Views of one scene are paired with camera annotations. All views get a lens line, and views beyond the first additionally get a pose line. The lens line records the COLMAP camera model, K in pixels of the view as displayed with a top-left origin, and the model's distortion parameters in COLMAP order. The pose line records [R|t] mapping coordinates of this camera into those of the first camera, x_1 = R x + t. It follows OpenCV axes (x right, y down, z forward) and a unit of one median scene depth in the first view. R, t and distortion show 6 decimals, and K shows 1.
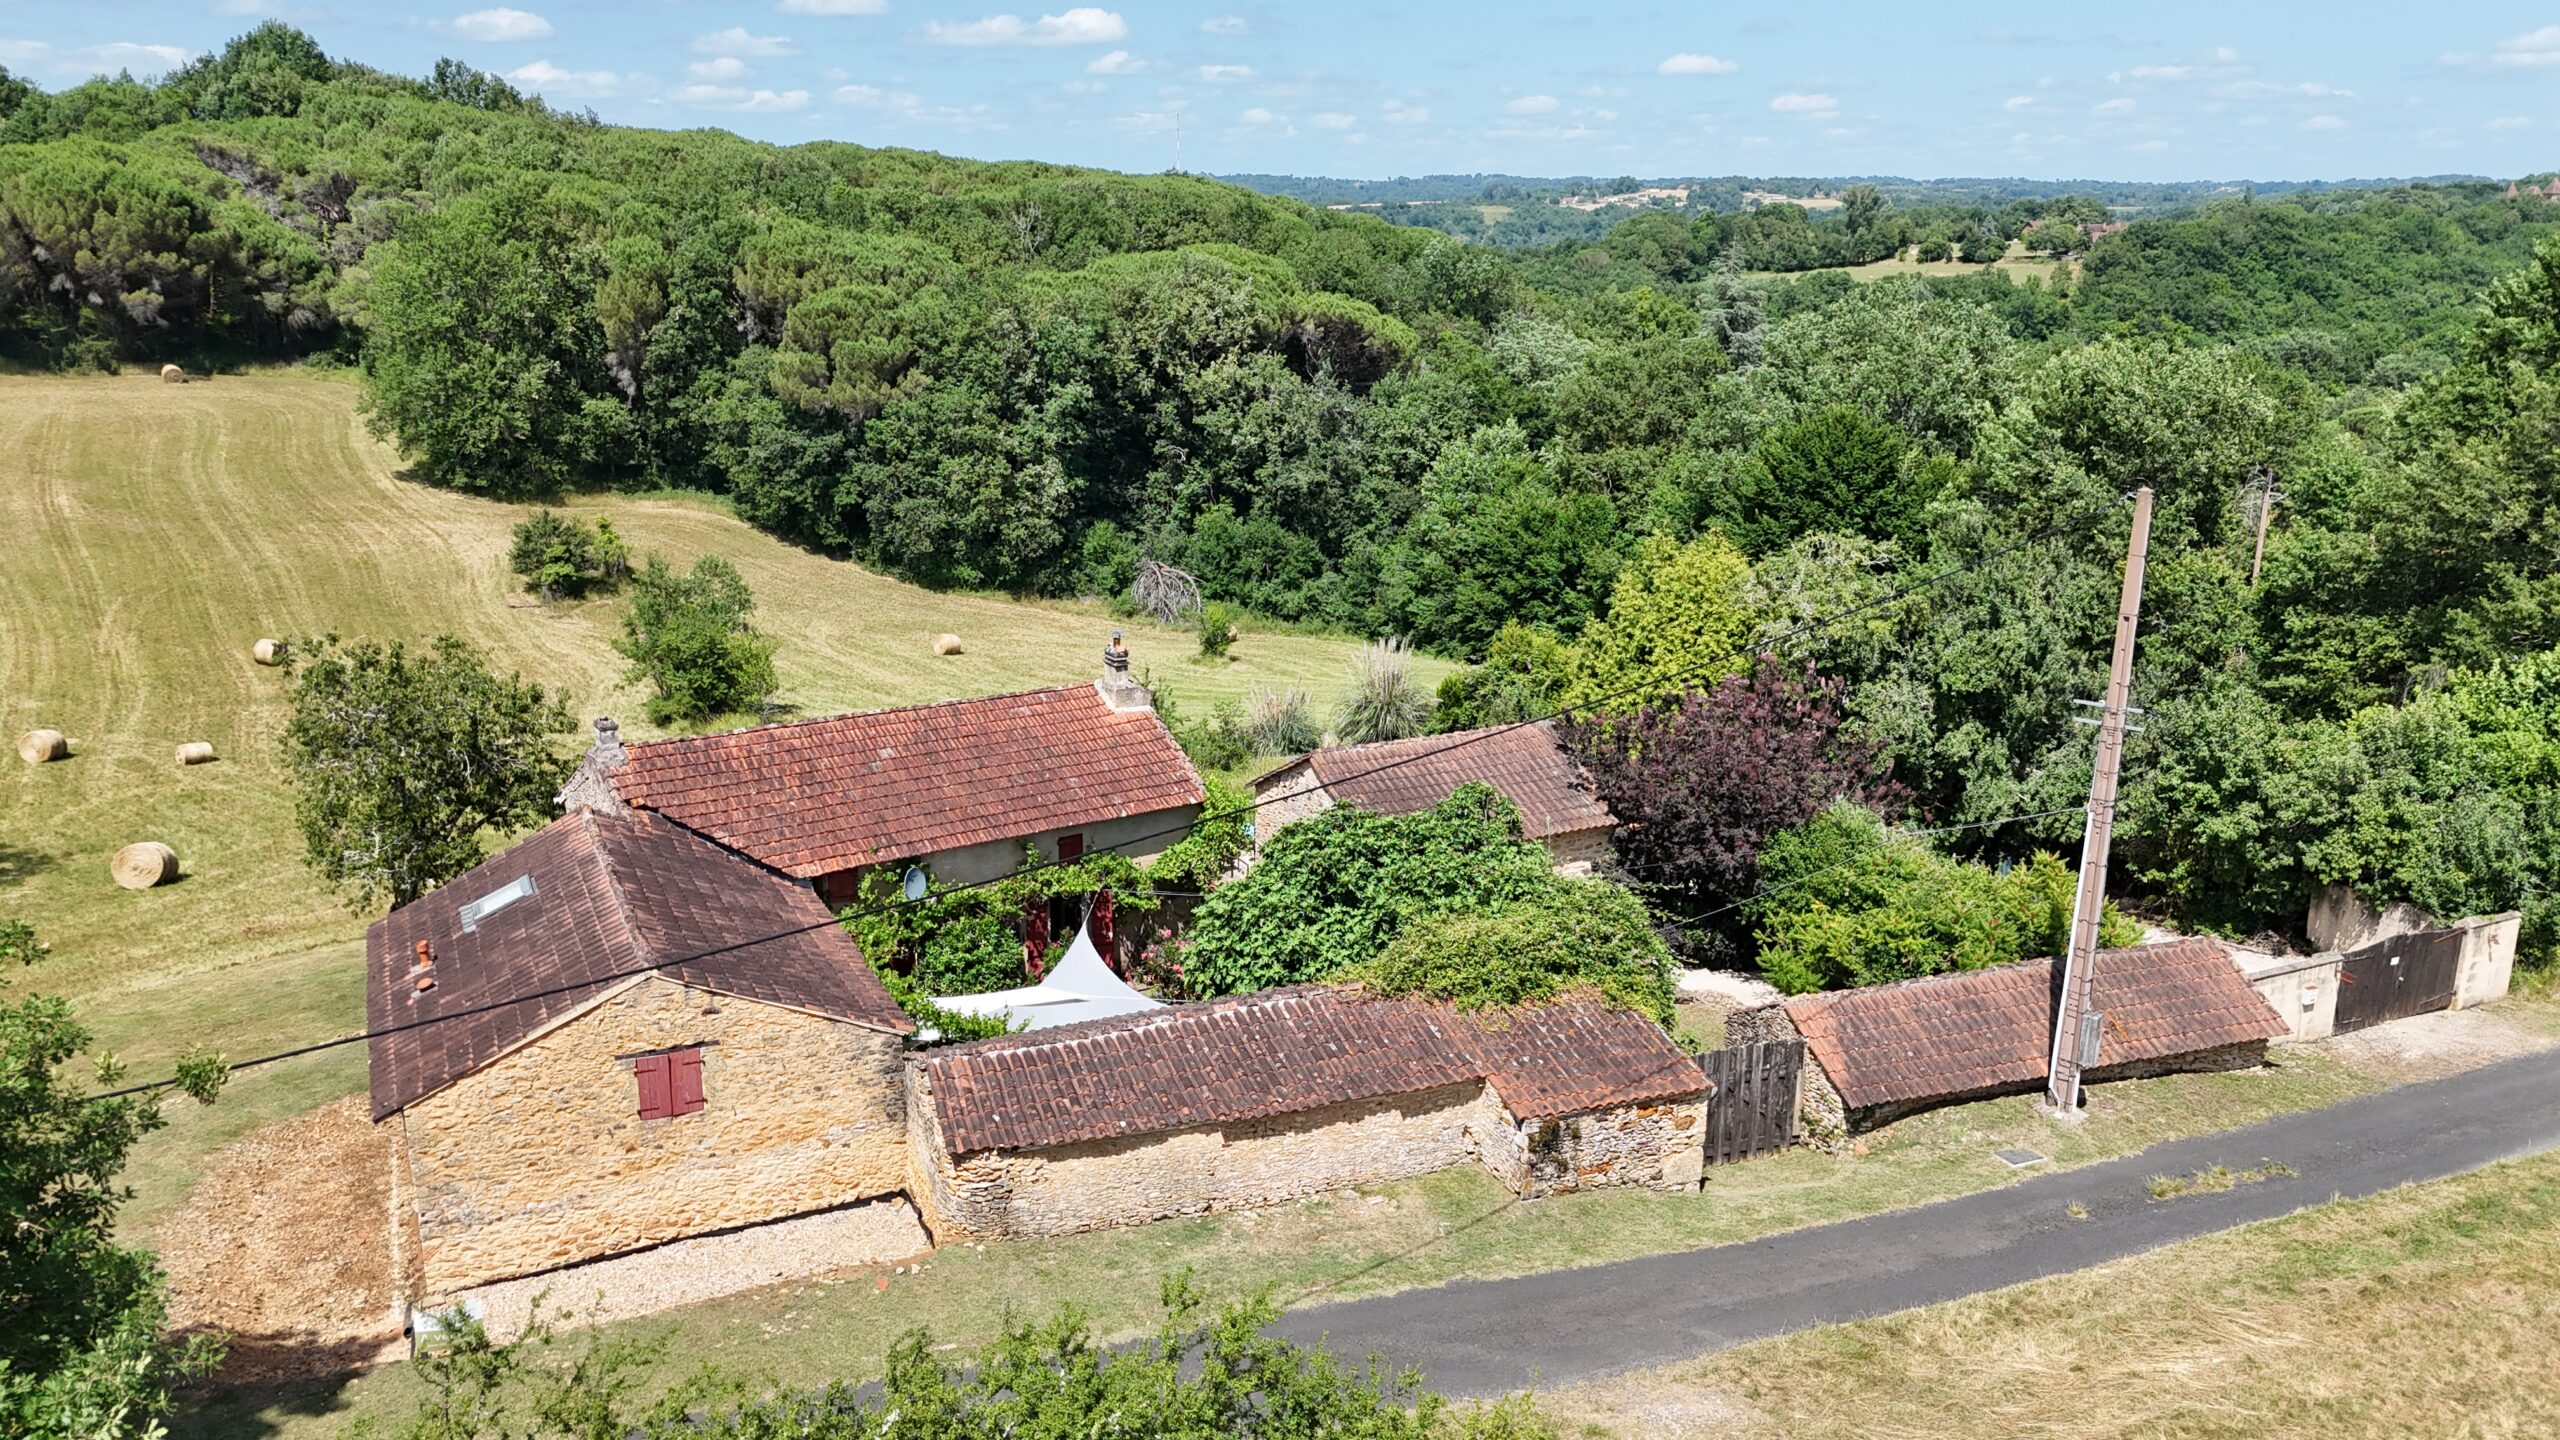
lens RADIAL K [[1904.2, 0, 1280.0], [0, 1904.2, 720.0], [0, 0, 1]] dist [0.063838, -0.080109]
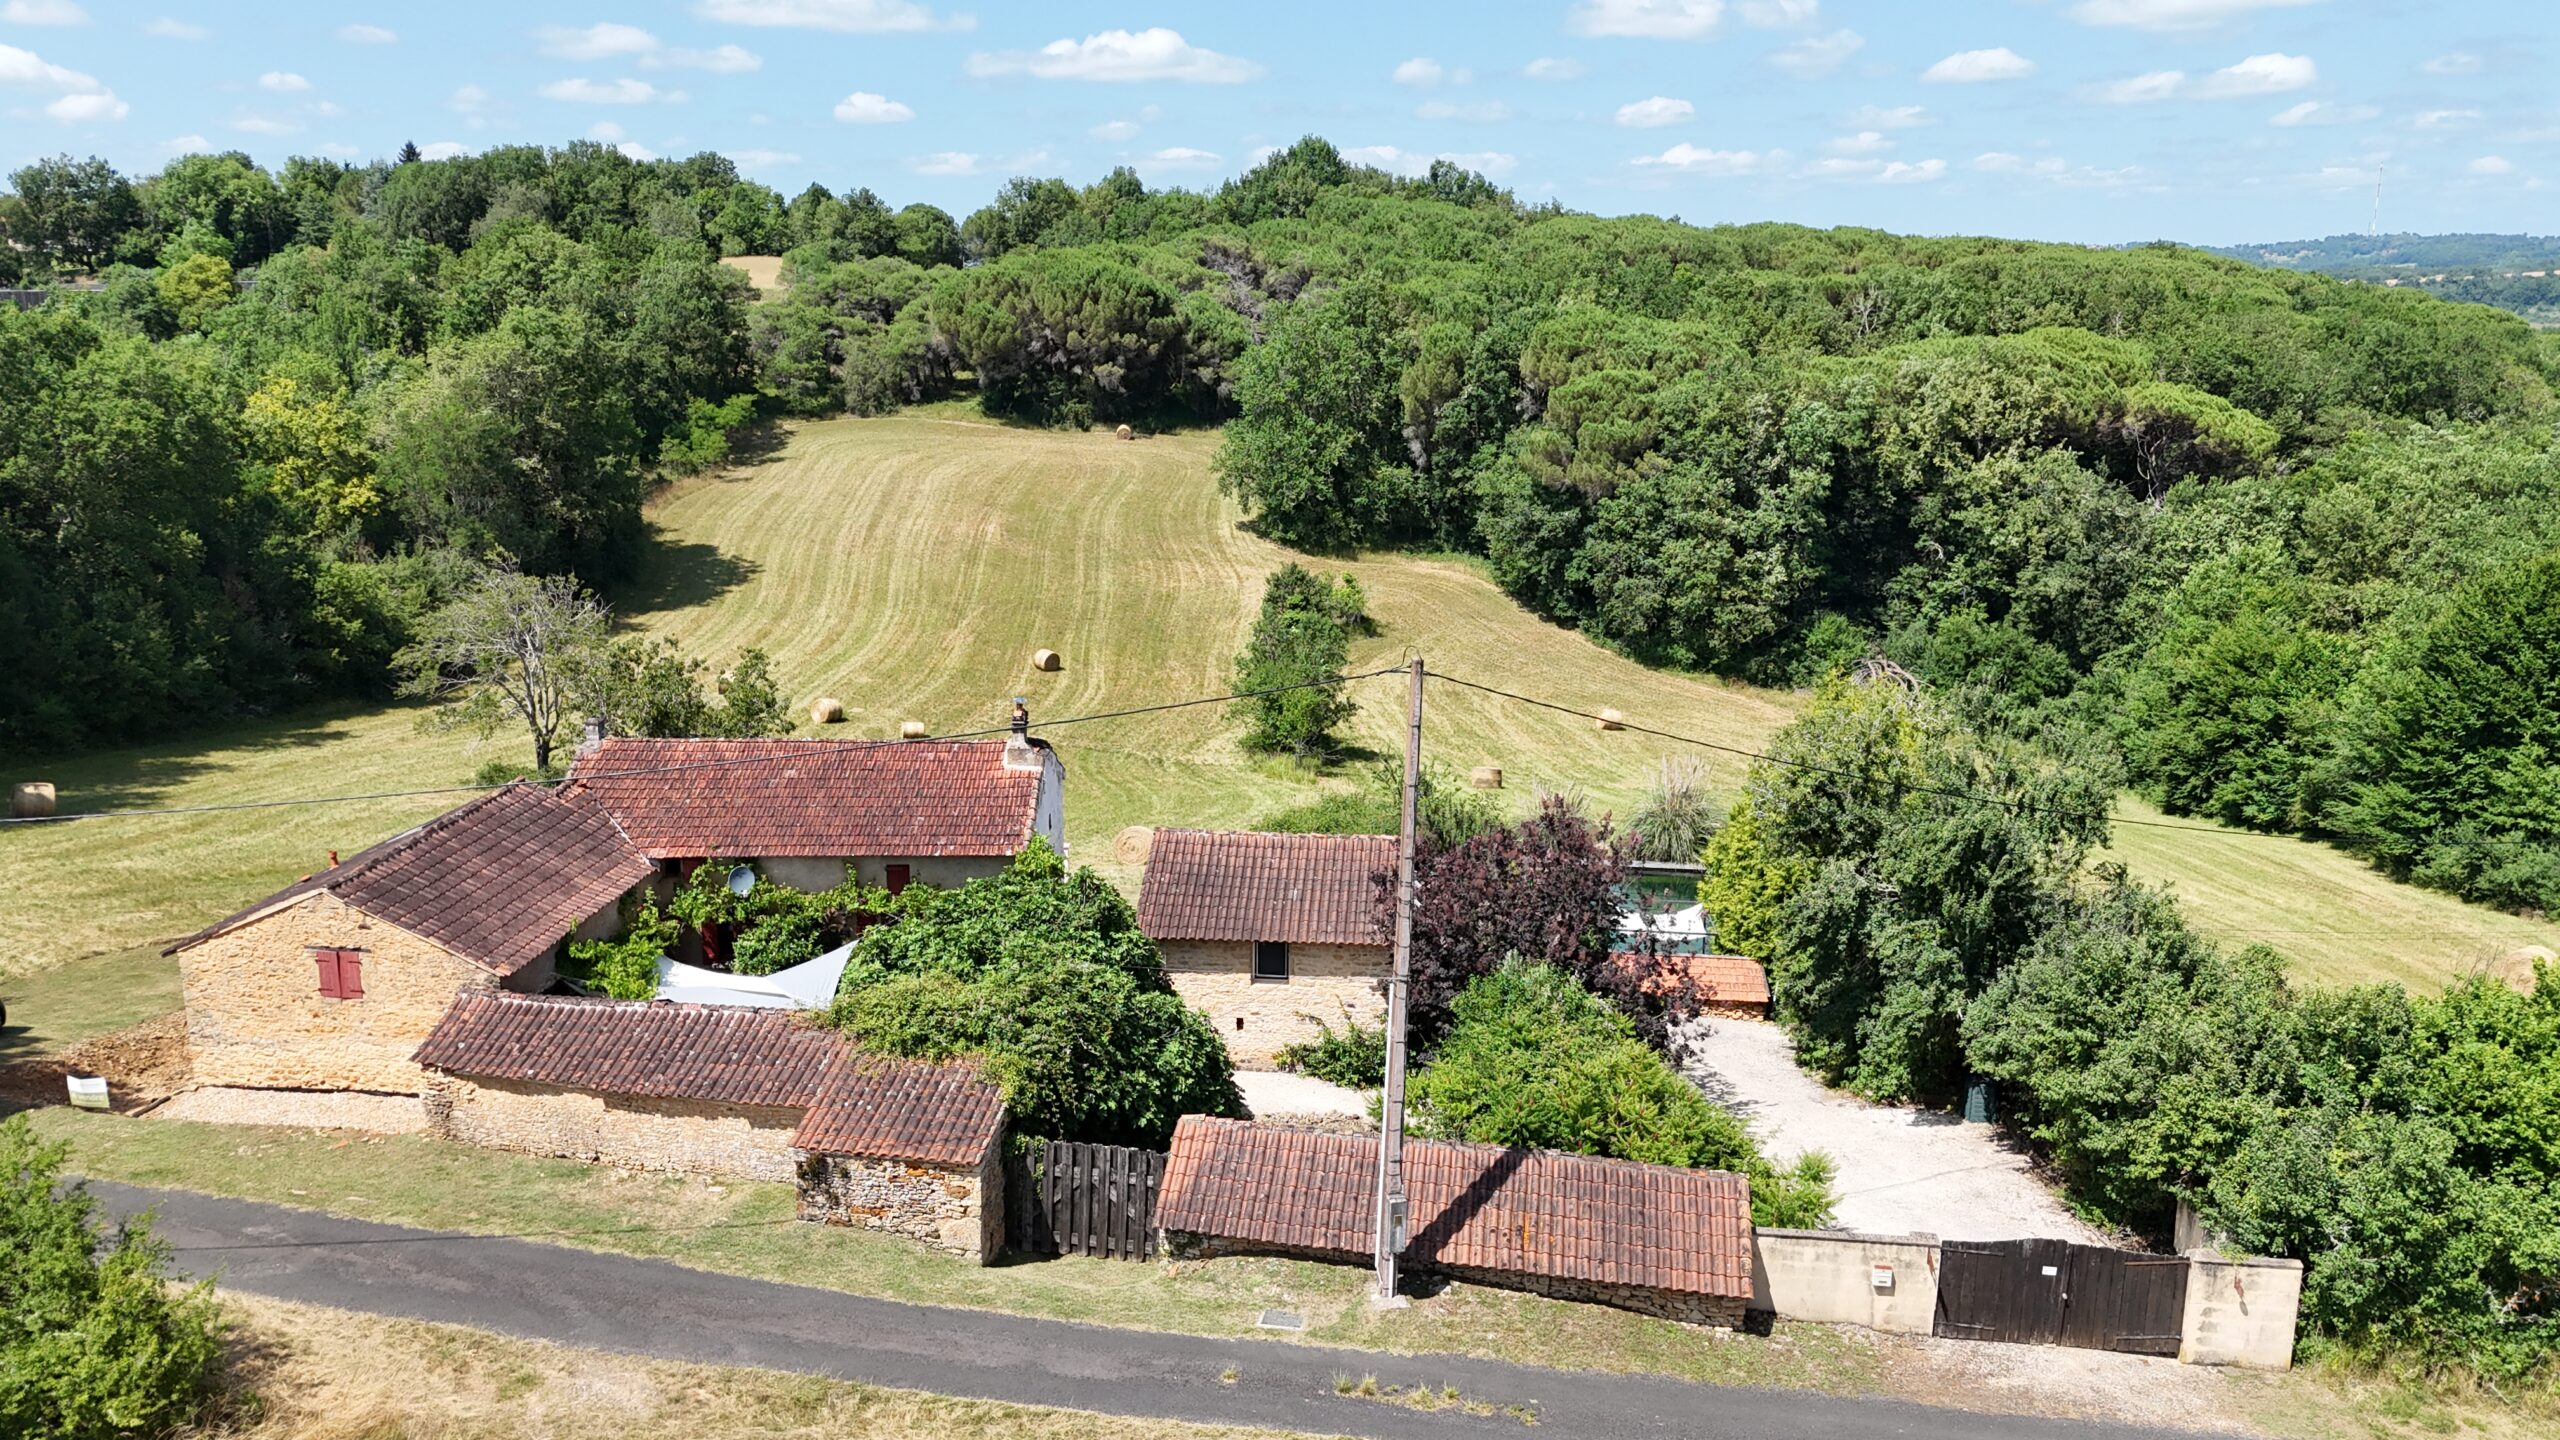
lens RADIAL K [[1904.2, 0, 1280.0], [0, 1904.2, 720.0], [0, 0, 1]] dist [0.063838, -0.080109]
pose [[0.840511, 0.116679, -0.529081, 0.194972], [-0.134684, 0.990878, 0.004556, -0.017993], [0.524786, 0.067429, 0.848559, 0.034307]]
